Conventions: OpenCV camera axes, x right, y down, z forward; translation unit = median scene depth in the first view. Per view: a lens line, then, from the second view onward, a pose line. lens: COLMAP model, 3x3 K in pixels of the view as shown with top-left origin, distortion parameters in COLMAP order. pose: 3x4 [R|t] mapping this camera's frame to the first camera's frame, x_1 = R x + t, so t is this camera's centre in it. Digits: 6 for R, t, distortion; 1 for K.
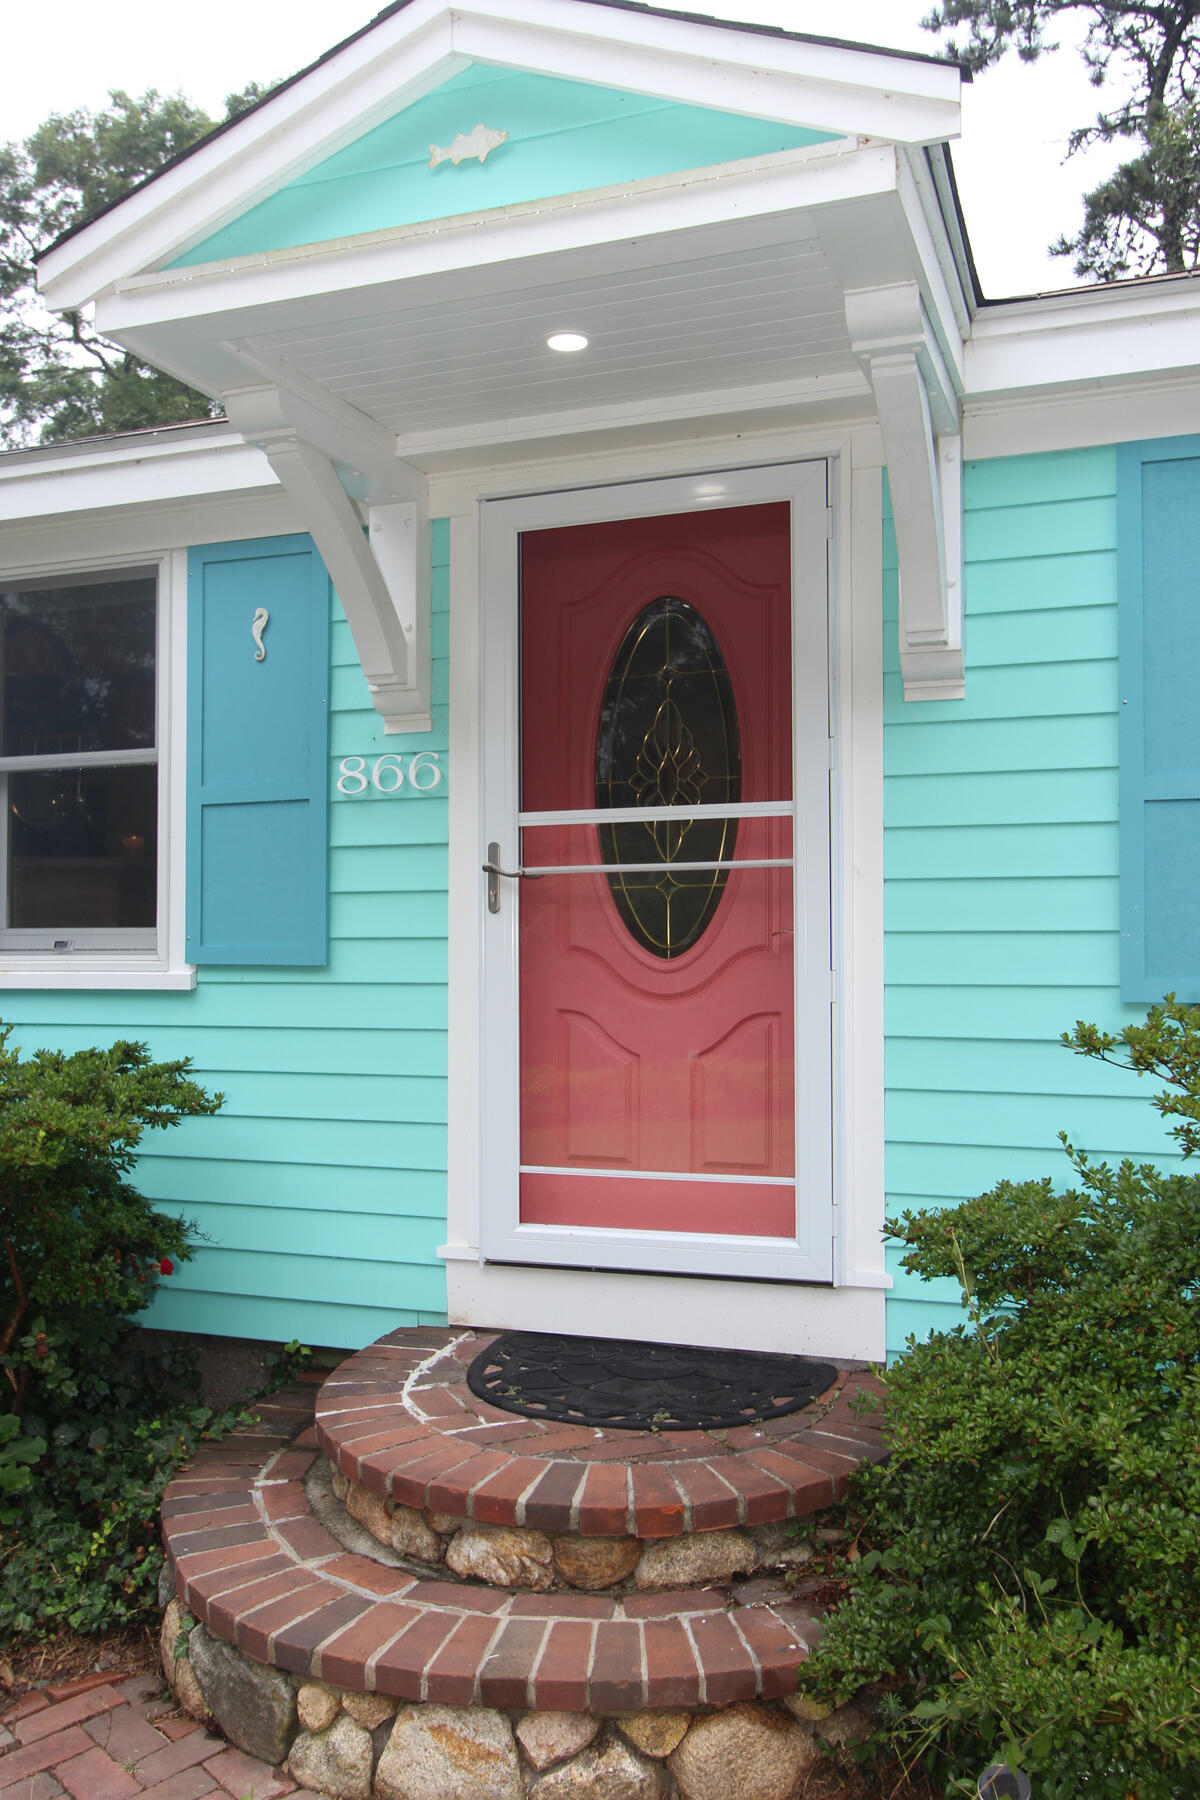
lens RADIAL K [[1515.5, 0, 597.4], [0, 1515.5, 895.1], [0, 0, 1]] dist [0.038493, 0.005152]
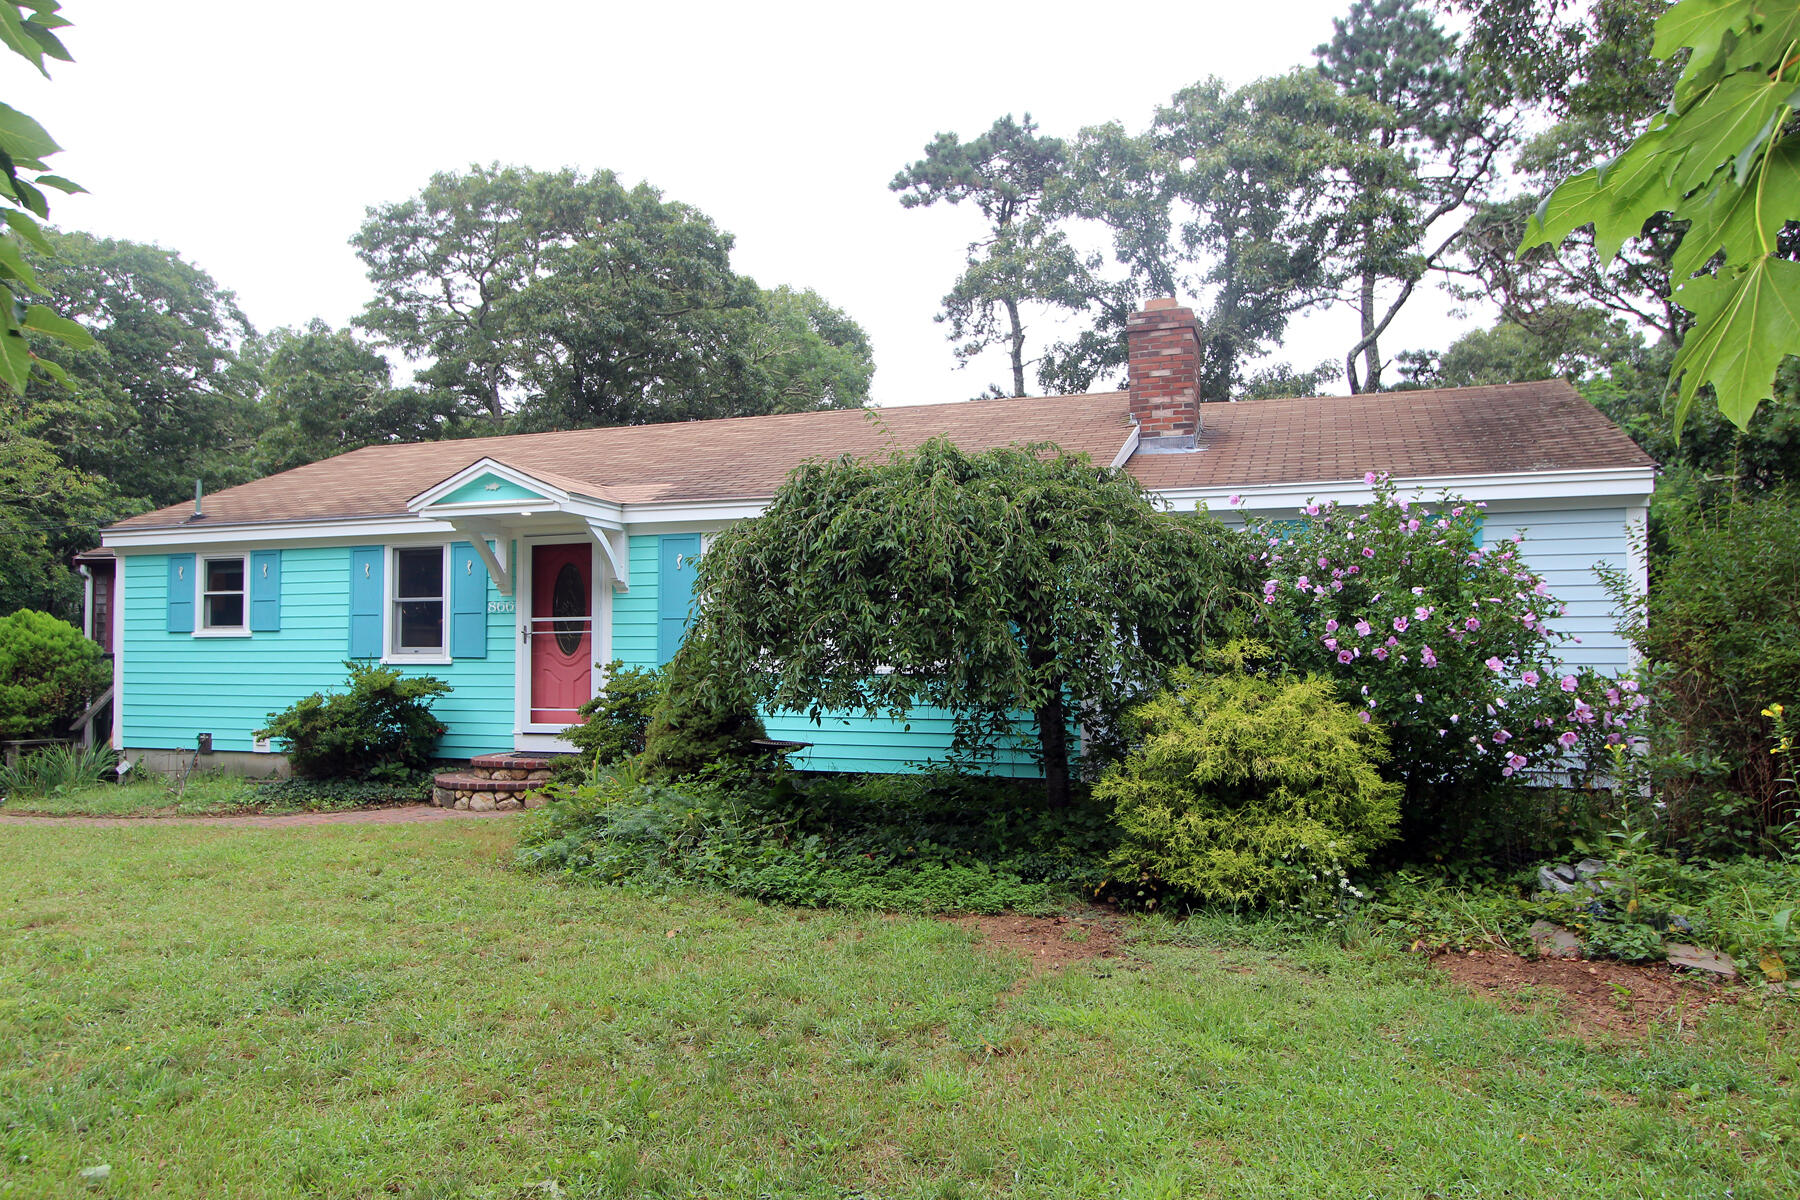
lens RADIAL K [[1339.0, 0, 903.7], [0, 1339.0, 636.6], [0, 0, 1]] dist [-0.003304, -0.000114]
pose [[0.999880, 0.008337, -0.013051, 0.928890], [-0.008339, 0.999965, -0.000107, -0.013538], [0.013050, 0.000215, 0.999915, -2.371934]]
